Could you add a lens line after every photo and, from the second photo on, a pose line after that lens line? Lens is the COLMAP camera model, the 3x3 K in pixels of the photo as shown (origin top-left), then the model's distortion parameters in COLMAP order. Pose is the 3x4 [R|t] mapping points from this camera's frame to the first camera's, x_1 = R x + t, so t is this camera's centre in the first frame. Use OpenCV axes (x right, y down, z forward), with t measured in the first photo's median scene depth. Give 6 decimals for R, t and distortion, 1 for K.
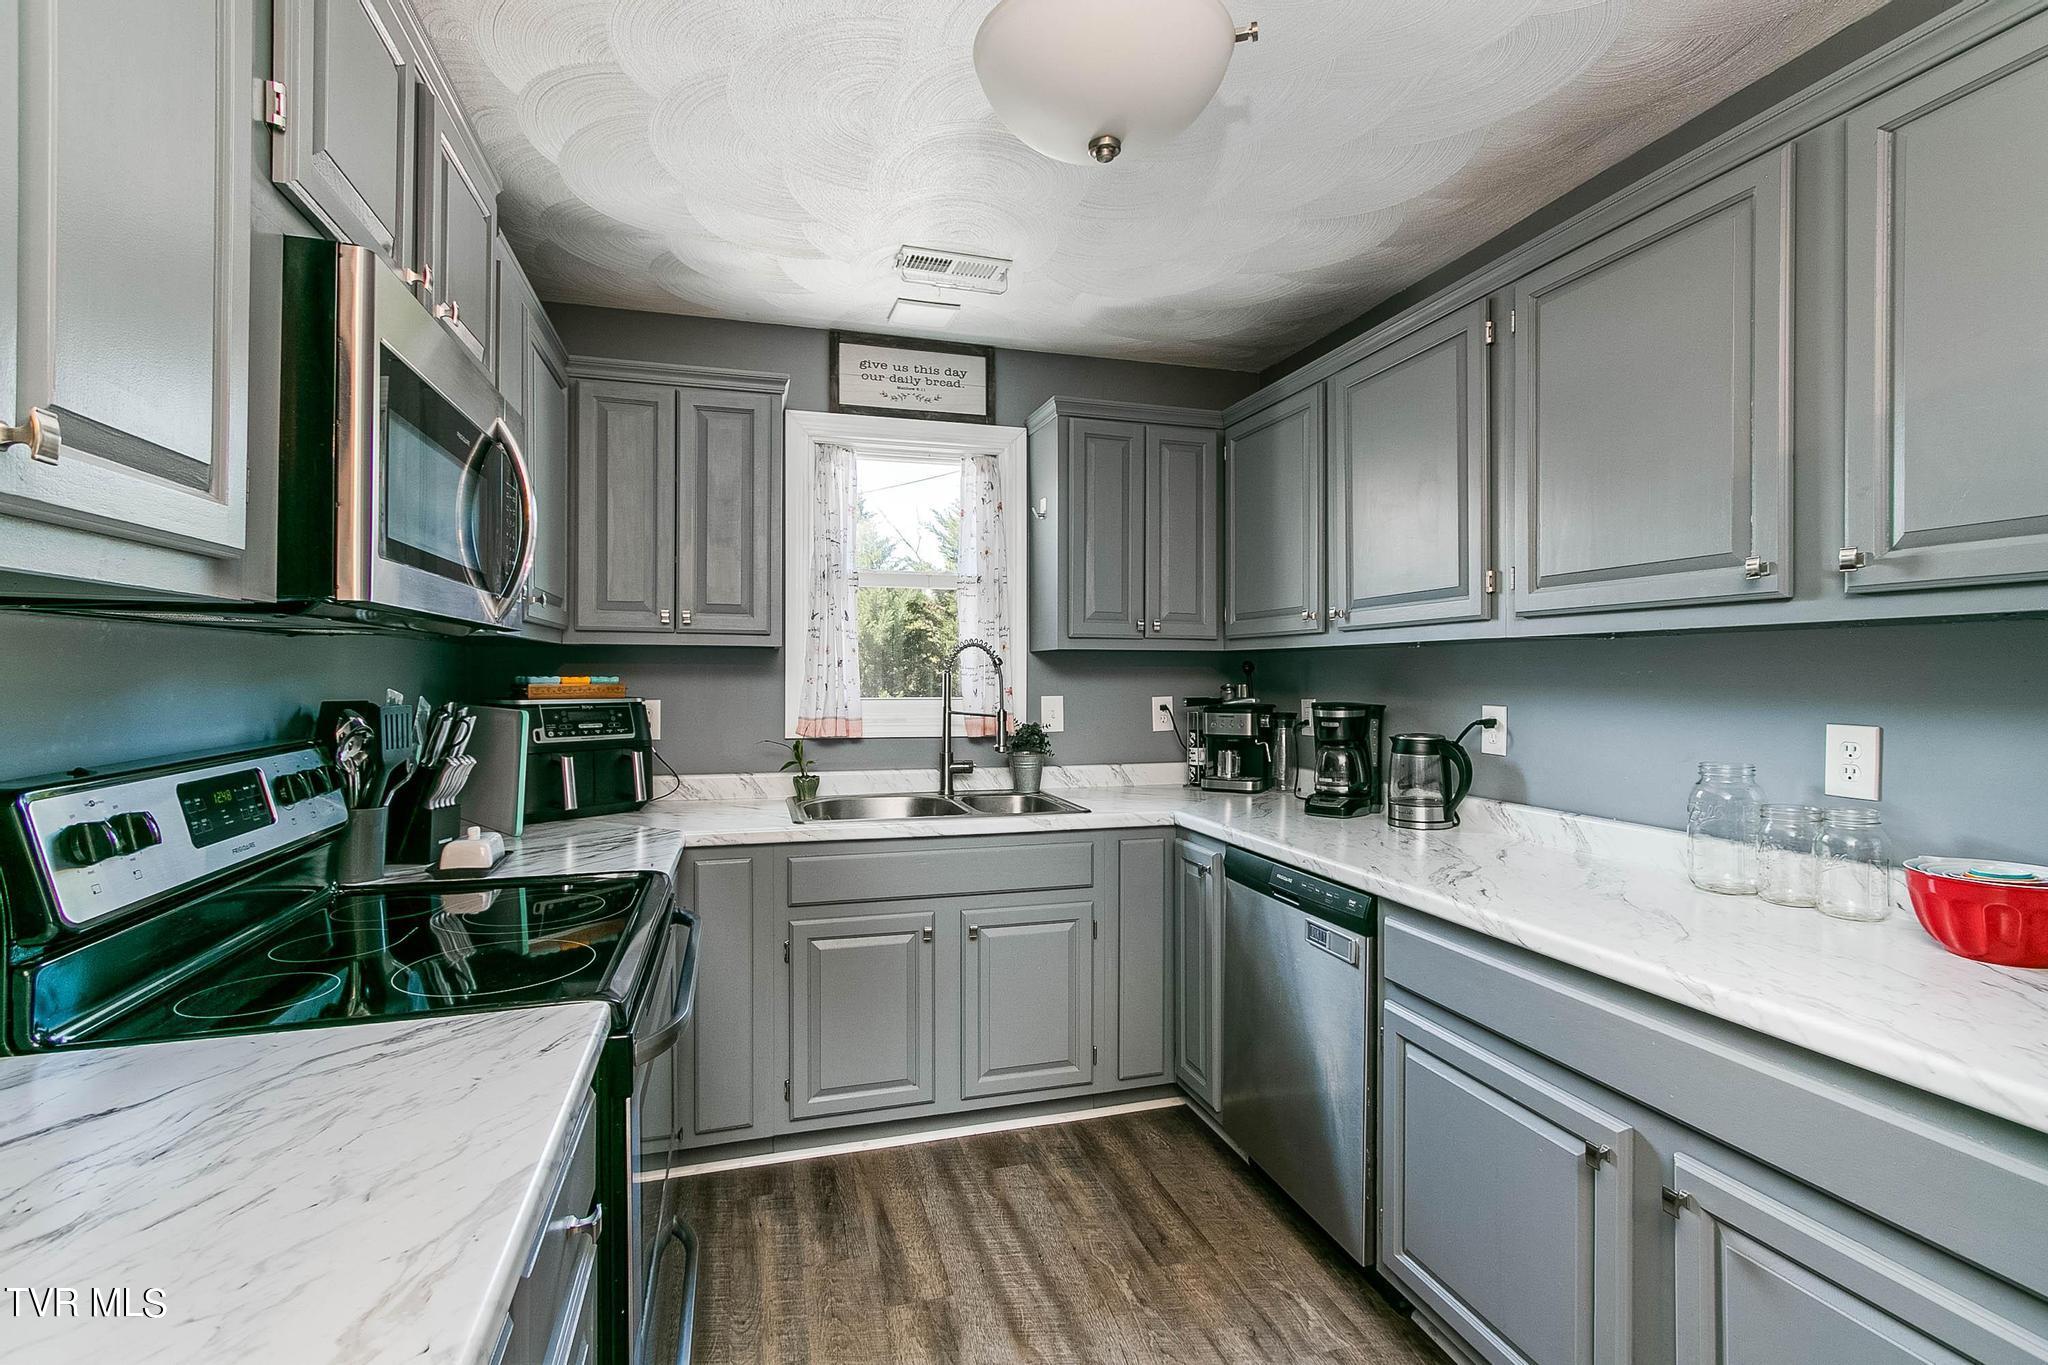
lens RADIAL K [[948.6, 0, 1024.0], [0, 948.6, 682.5], [0, 0, 1]] dist [-0.018756, -0.000216]
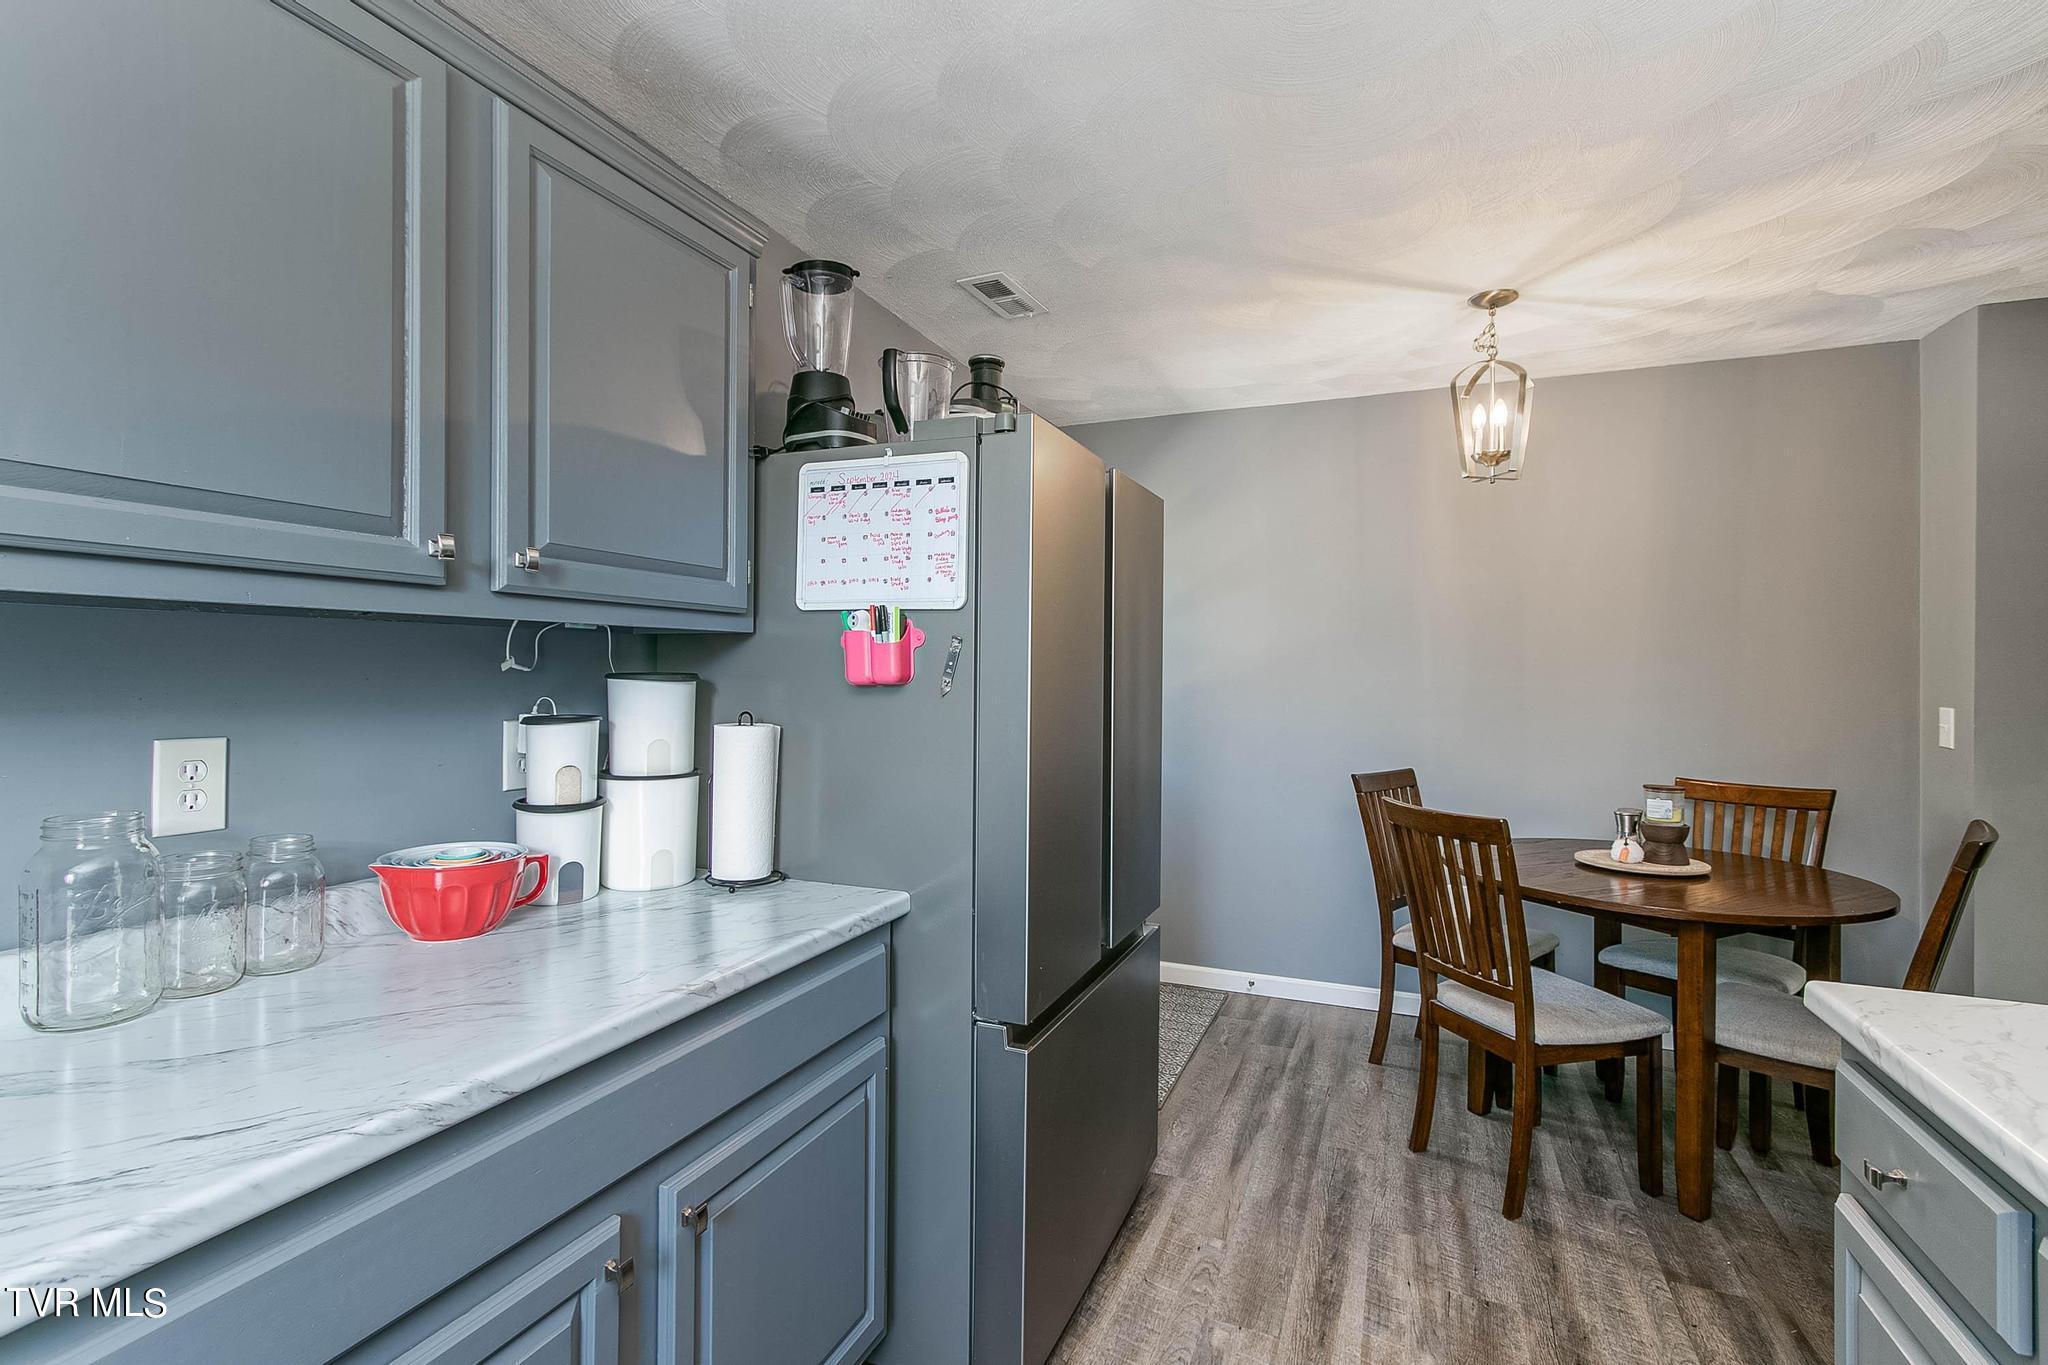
lens RADIAL K [[948.6, 0, 1024.0], [0, 948.6, 682.5], [0, 0, 1]] dist [-0.018756, -0.000216]
pose [[-0.781400, -0.006856, 0.623993, -0.160347], [-0.000673, 0.999948, 0.010144, -0.010086], [-0.624030, 0.007506, -0.781364, 1.455165]]
